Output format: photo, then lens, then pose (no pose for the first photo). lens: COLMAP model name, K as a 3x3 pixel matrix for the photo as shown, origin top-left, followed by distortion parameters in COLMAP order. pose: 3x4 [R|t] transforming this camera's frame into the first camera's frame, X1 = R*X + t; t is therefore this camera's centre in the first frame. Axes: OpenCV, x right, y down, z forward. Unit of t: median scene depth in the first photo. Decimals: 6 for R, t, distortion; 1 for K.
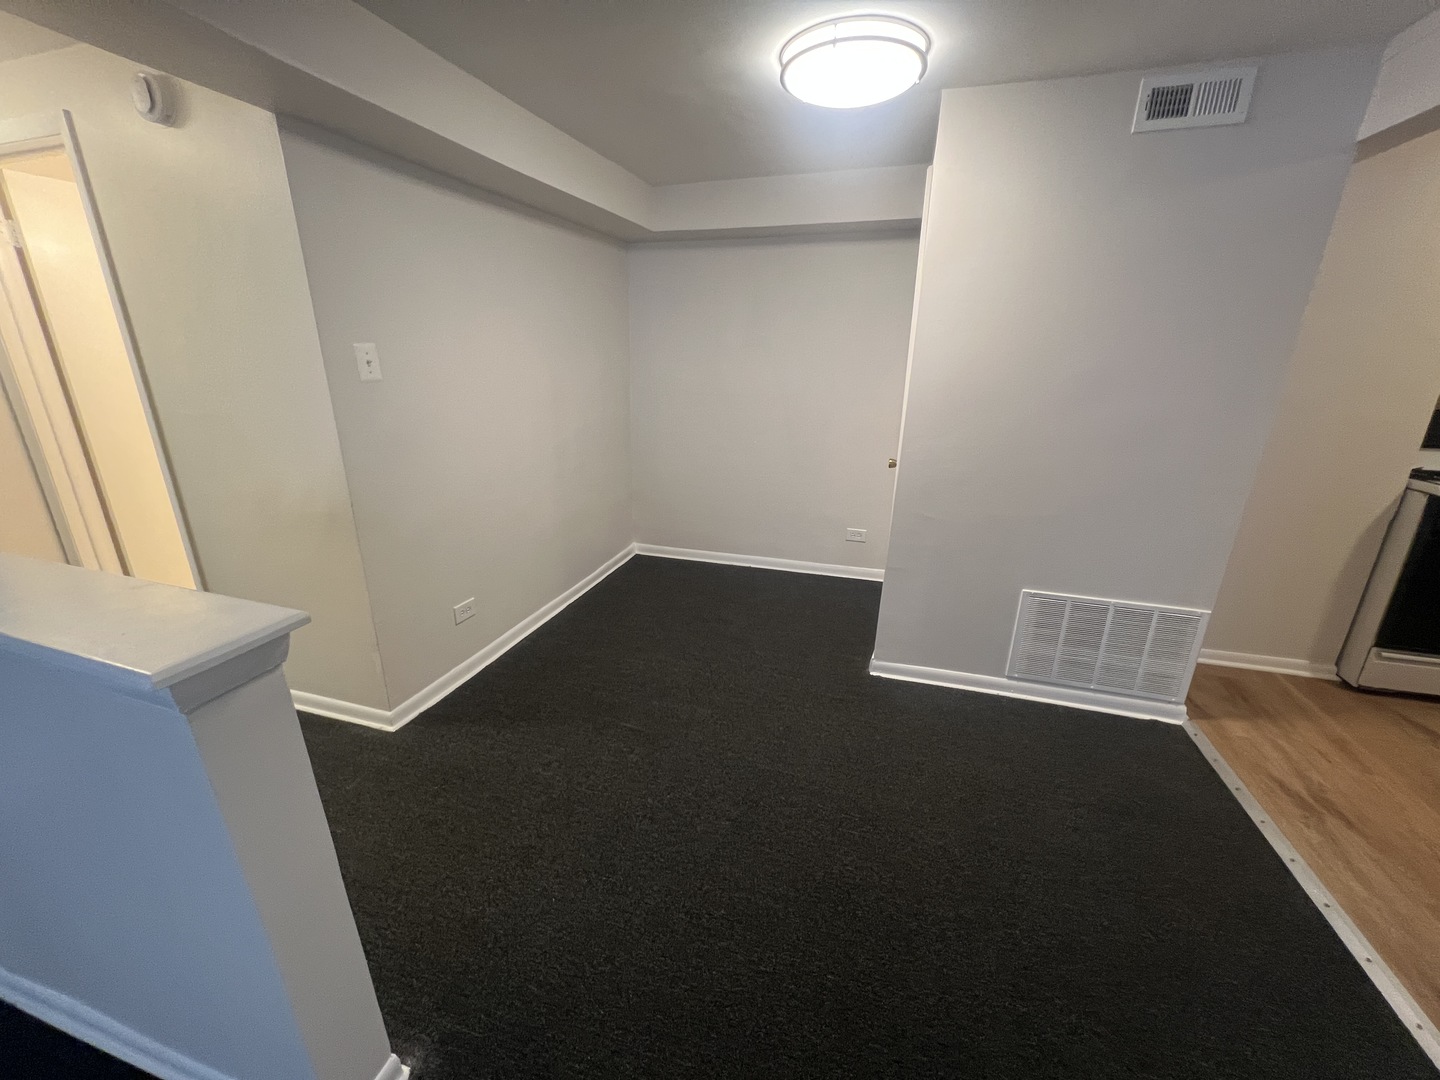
lens RADIAL K [[573.7, 0, 724.5], [0, 573.7, 539.7], [0, 0, 1]] dist [0.002865, 0.000157]
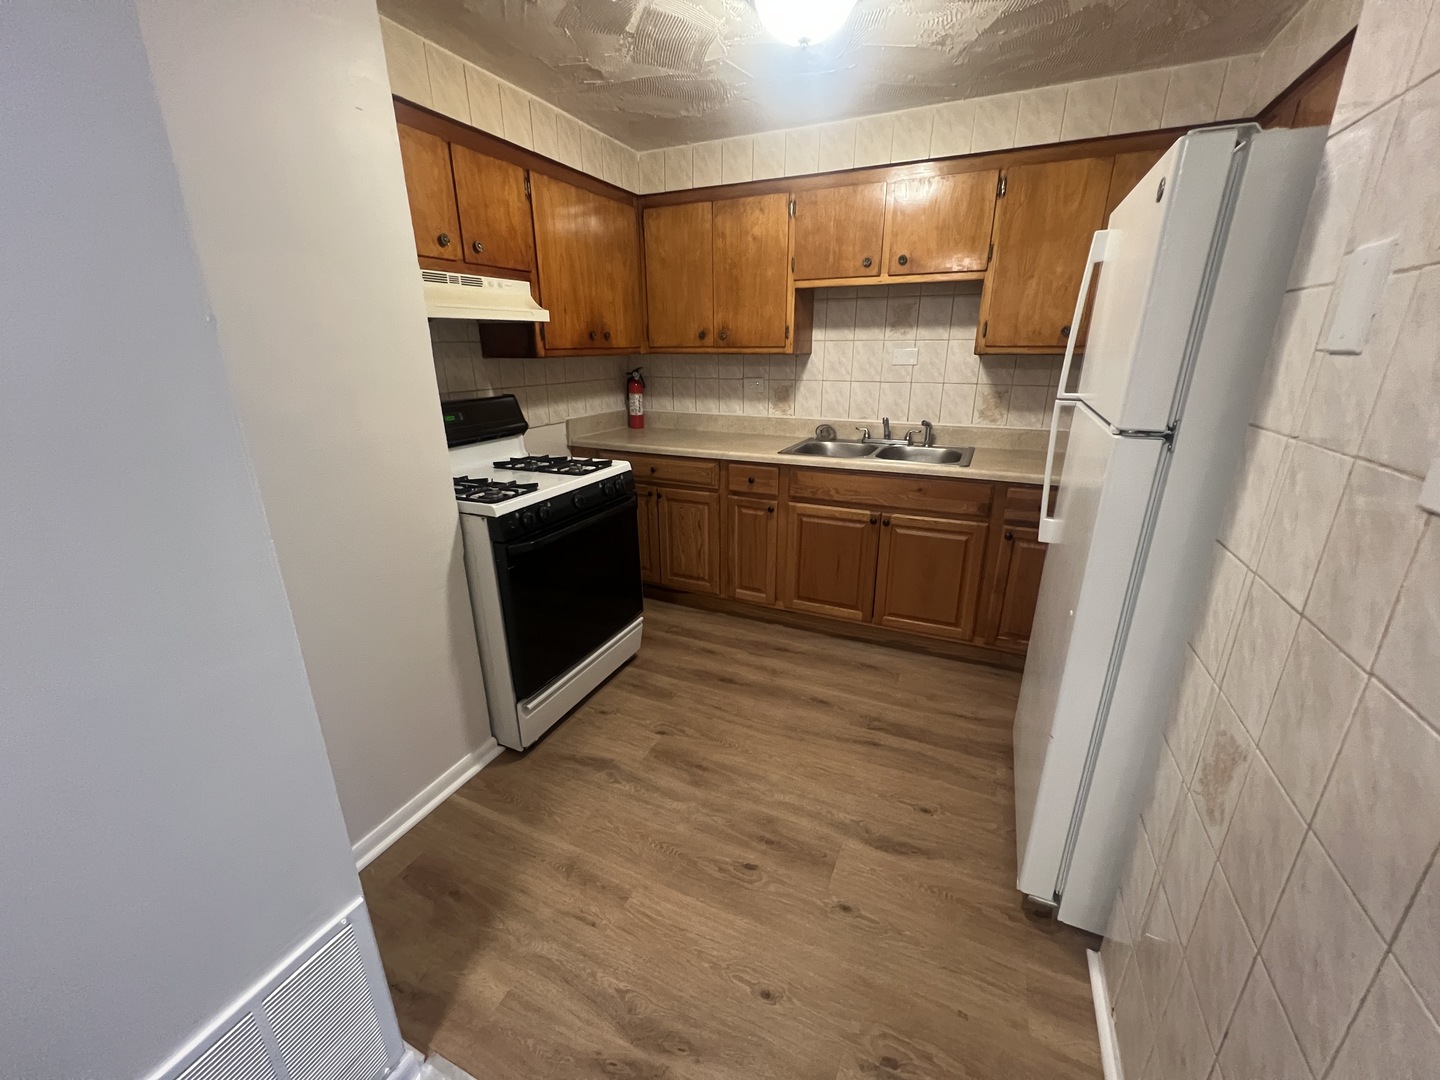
lens RADIAL K [[573.7, 0, 719.4], [0, 573.7, 534.7], [0, 0, 1]] dist [0.002865, 0.000157]
pose [[0.129643, -0.319052, 0.938828, 0.511243], [0.308524, 0.912799, 0.267602, -0.164535], [-0.942340, 0.254958, 0.216773, 0.526160]]
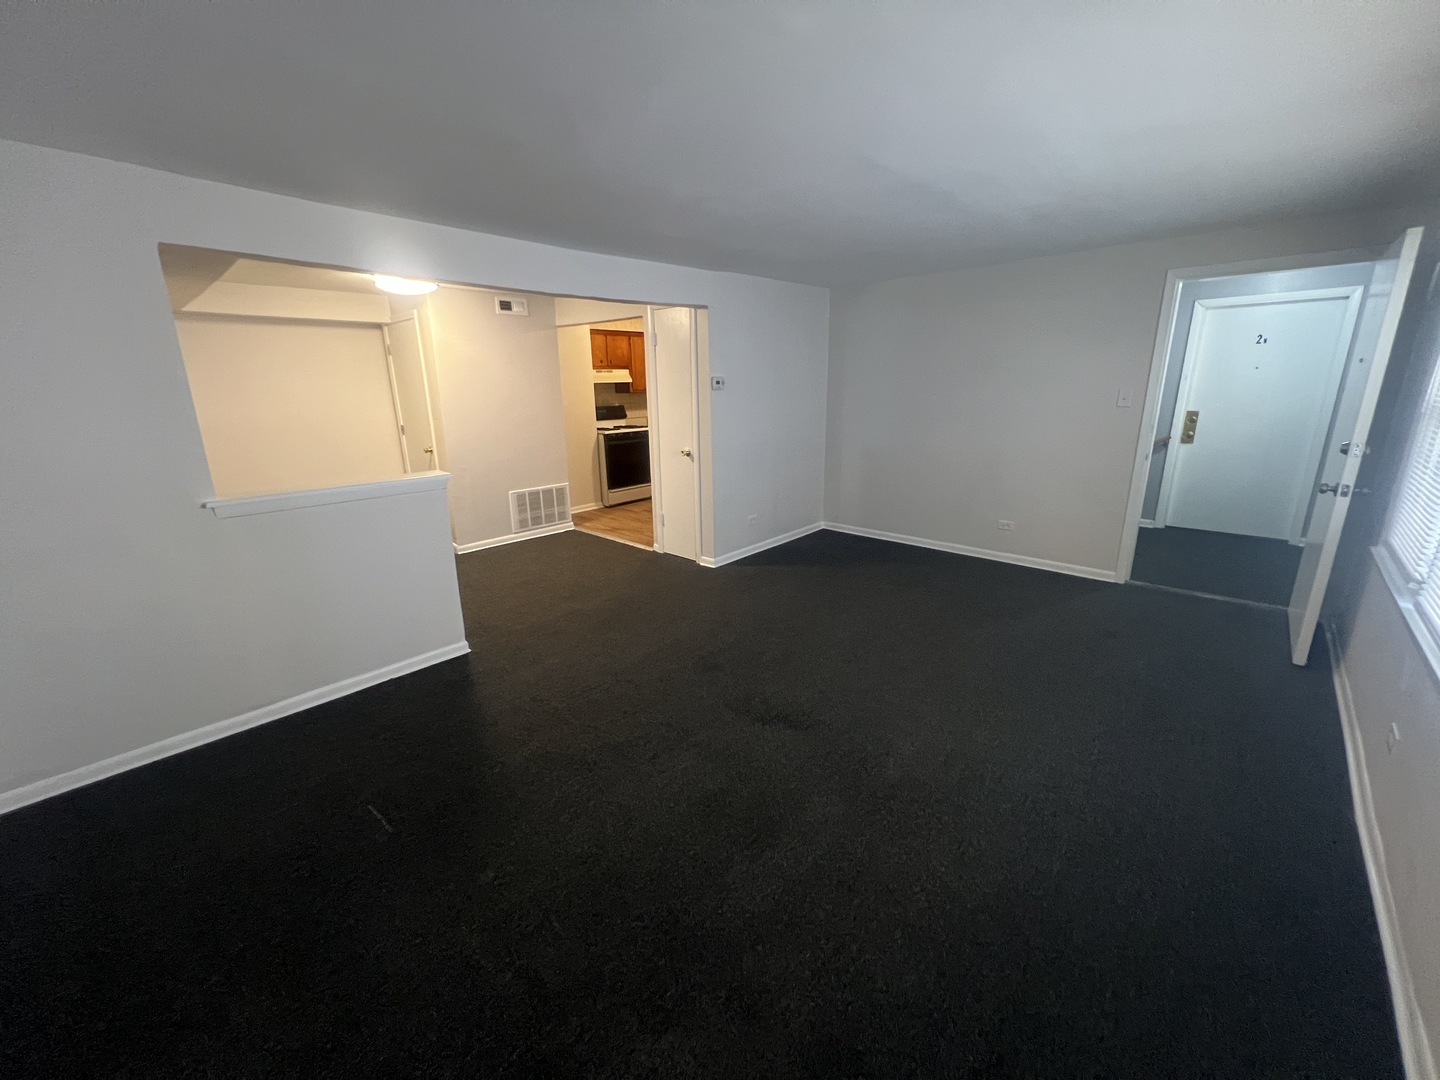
lens RADIAL K [[573.7, 0, 720.7], [0, 573.7, 537.0], [0, 0, 1]] dist [0.002865, 0.000157]
pose [[0.434198, -0.247329, 0.866199, -1.188469], [0.295320, 0.947511, 0.122512, 0.233028], [-0.851033, 0.202612, 0.484449, -0.829654]]
